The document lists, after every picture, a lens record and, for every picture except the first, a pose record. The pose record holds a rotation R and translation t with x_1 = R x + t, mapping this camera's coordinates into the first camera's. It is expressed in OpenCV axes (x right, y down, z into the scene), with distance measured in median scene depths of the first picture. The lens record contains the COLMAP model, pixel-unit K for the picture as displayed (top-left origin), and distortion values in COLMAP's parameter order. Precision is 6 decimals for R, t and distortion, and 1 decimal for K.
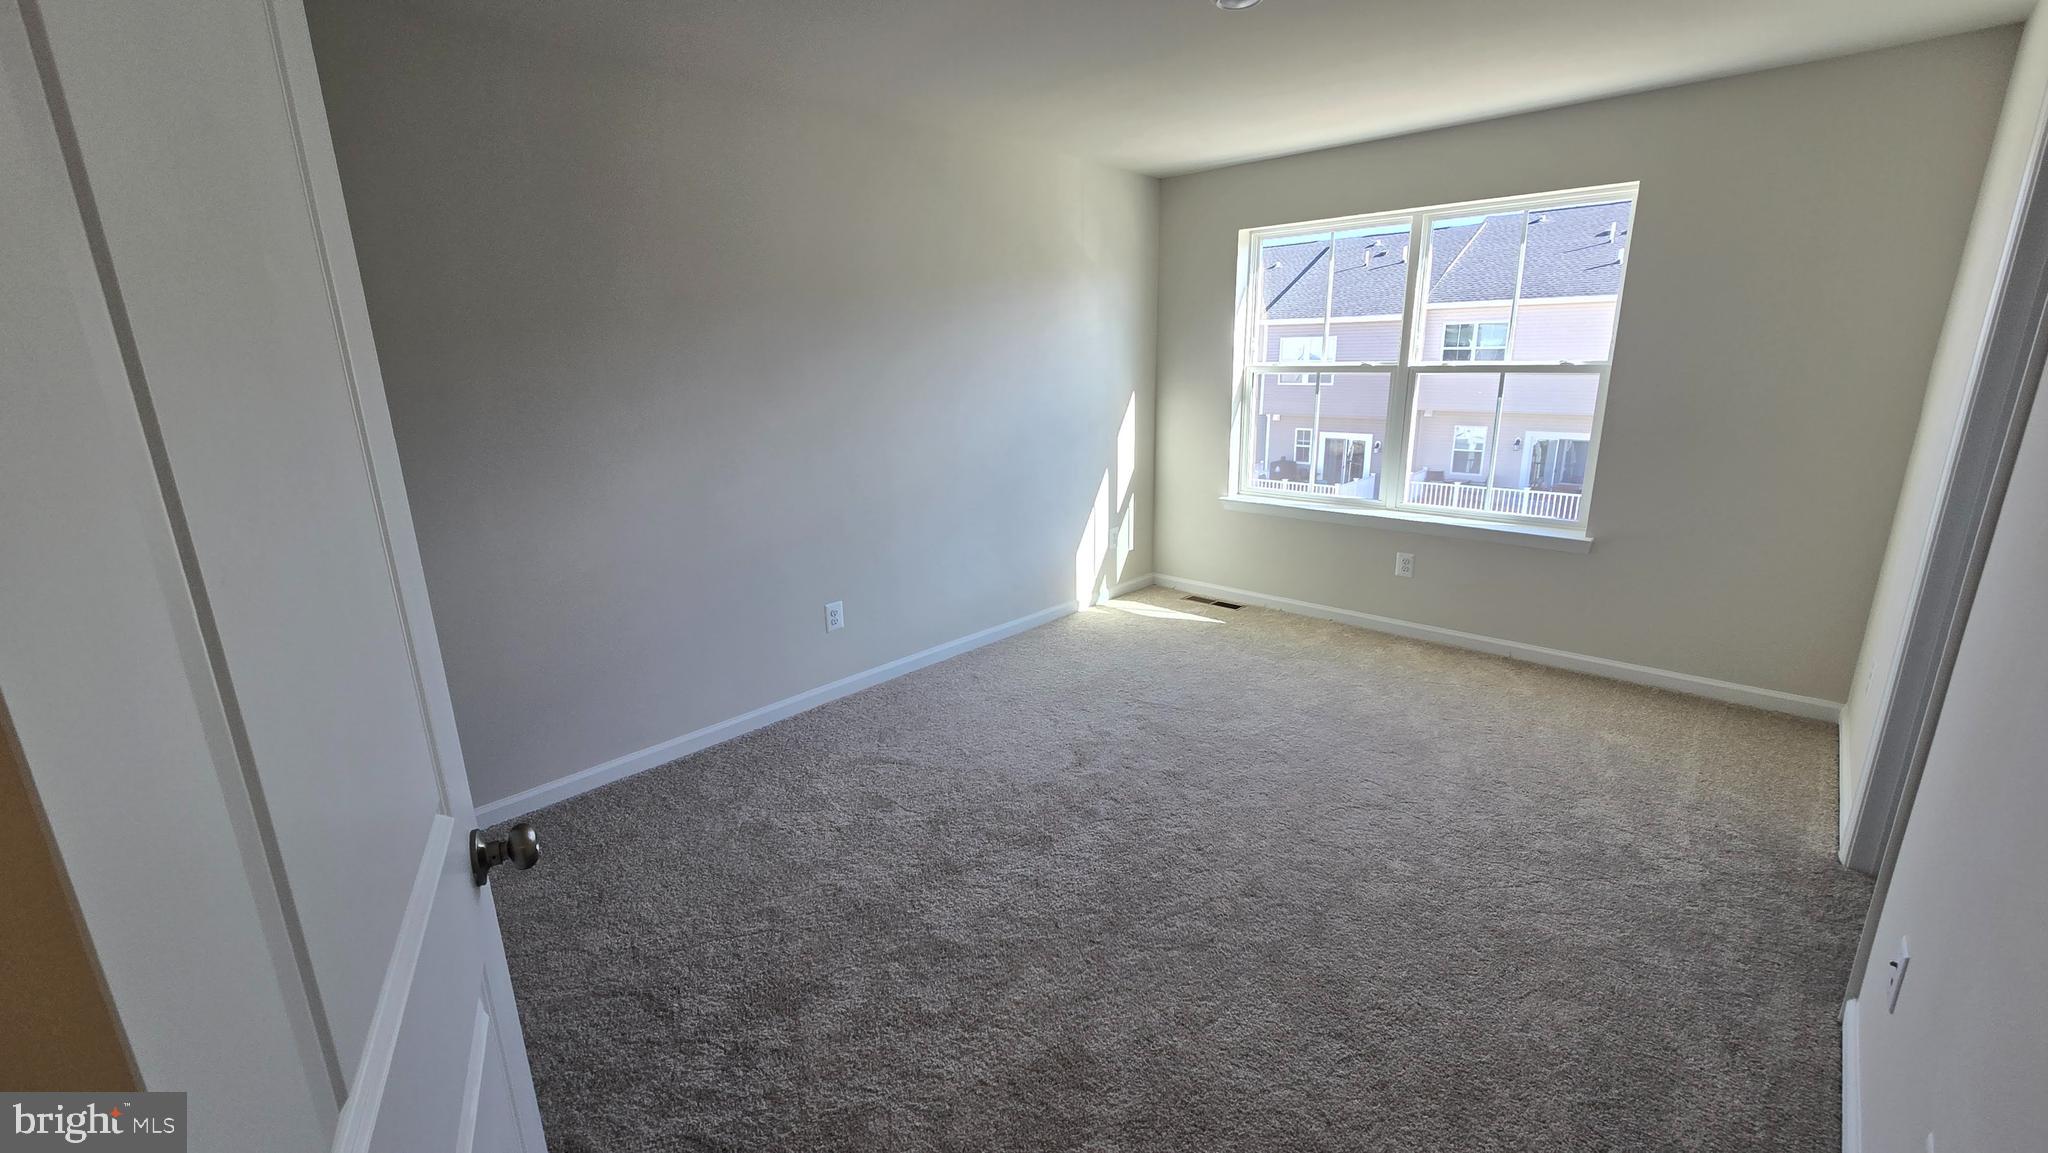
lens RADIAL K [[810.9, 0, 1049.3], [0, 810.9, 569.5], [0, 0, 1]] dist [-0.000769, -0.000034]
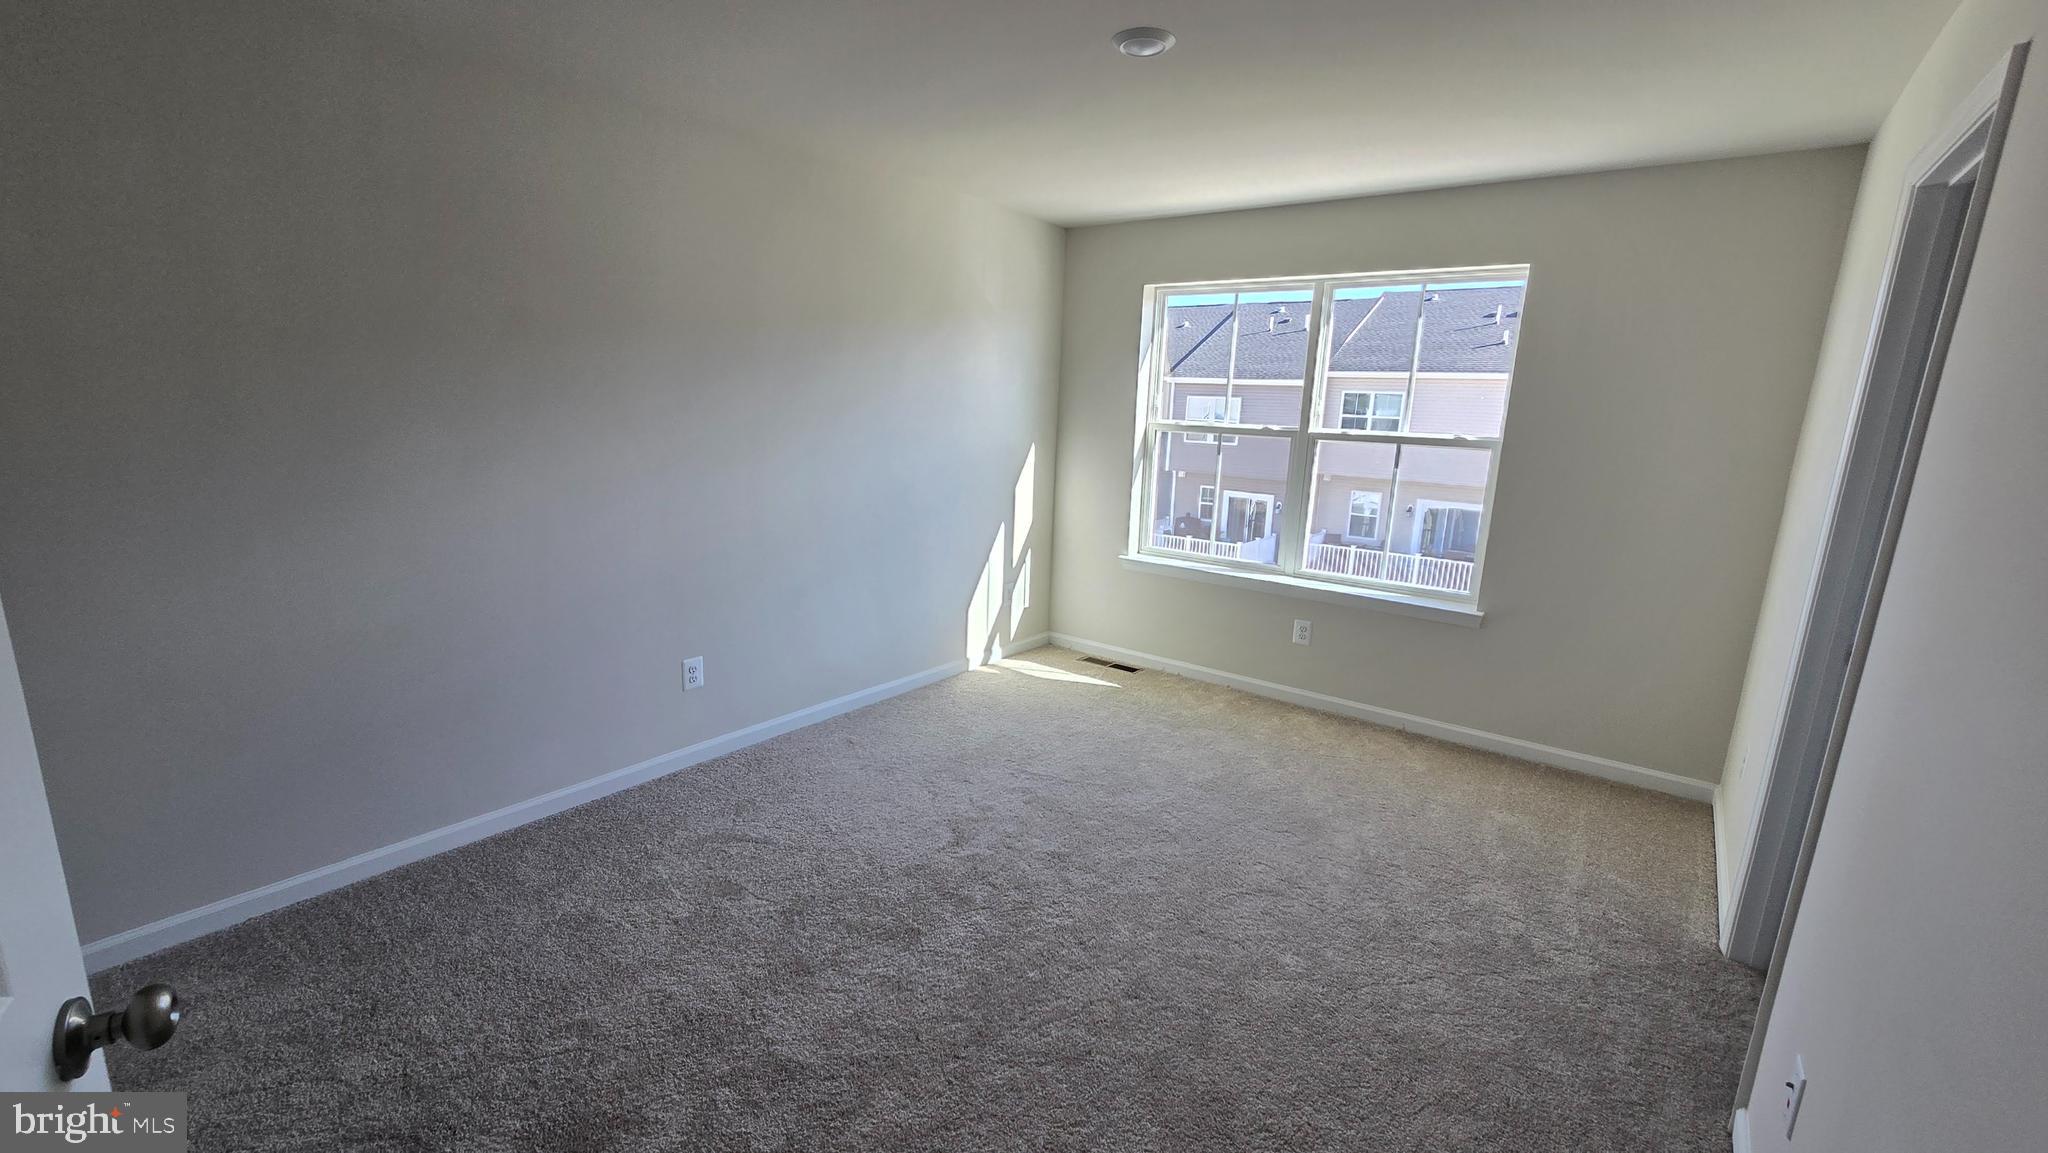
lens RADIAL K [[829.7, 0, 1036.3], [0, 829.7, 581.1], [0, 0, 1]] dist [0.000290, -0.000188]
pose [[0.994301, 0.034095, 0.101008, 0.022668], [-0.029373, 0.998421, -0.047876, -0.014812], [-0.102481, 0.044636, 0.993733, 0.048559]]
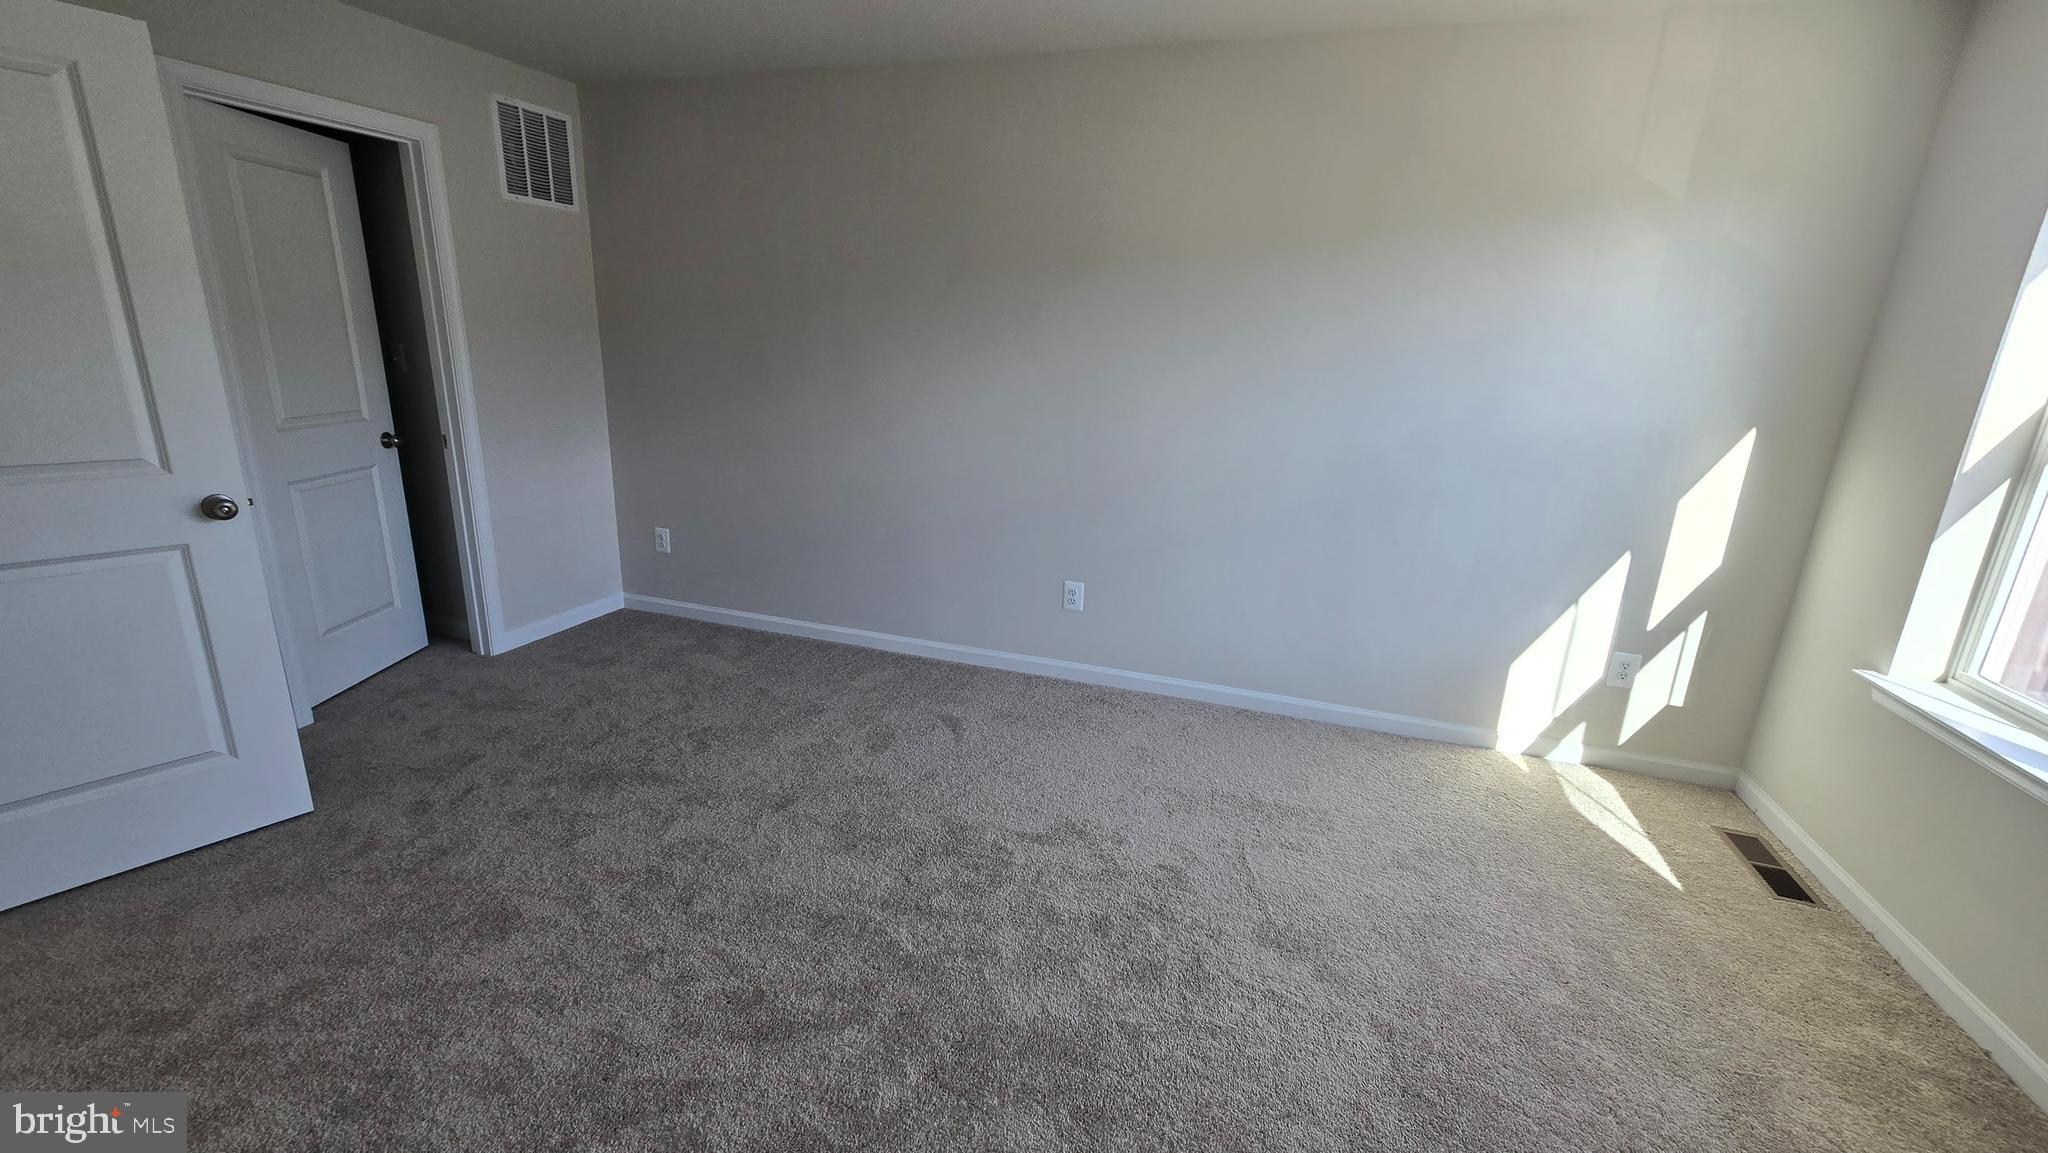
lens RADIAL K [[851.0, 0, 1022.6], [0, 851.0, 571.2], [0, 0, 1]] dist [-0.000814, -0.000105]
pose [[0.410244, 0.278494, -0.868413, 0.735599], [-0.277548, 0.945190, 0.172000, -0.161480], [0.868716, 0.170464, 0.465054, 0.594038]]
